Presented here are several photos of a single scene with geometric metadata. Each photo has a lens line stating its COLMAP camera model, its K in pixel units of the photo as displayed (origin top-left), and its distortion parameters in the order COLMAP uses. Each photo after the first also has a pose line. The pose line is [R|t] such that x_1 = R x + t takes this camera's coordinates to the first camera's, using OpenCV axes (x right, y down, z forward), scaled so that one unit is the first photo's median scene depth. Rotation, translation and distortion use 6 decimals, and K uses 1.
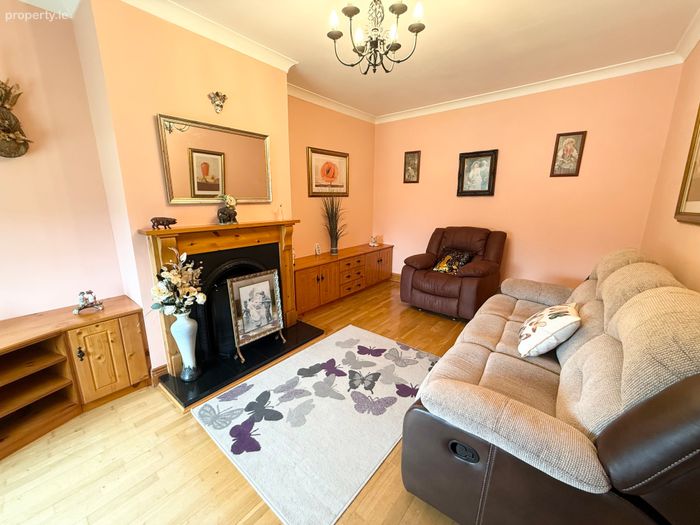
lens RADIAL K [[279.2, 0, 347.4], [0, 279.2, 262.6], [0, 0, 1]] dist [-0.003566, 0.000394]
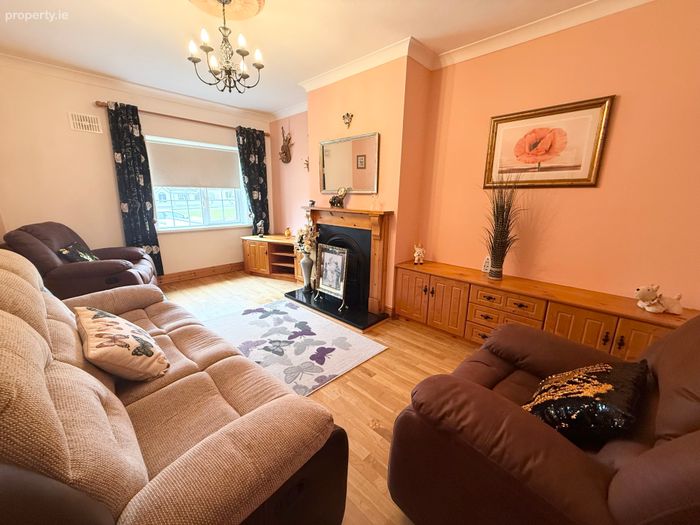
lens RADIAL K [[279.2, 0, 348.2], [0, 279.2, 261.2], [0, 0, 1]] dist [-0.003566, 0.000394]
pose [[-0.084552, 0.226279, -0.970386, 0.936236], [-0.235926, 0.941635, 0.240131, -0.221770], [0.968086, 0.249243, -0.026232, 1.076585]]
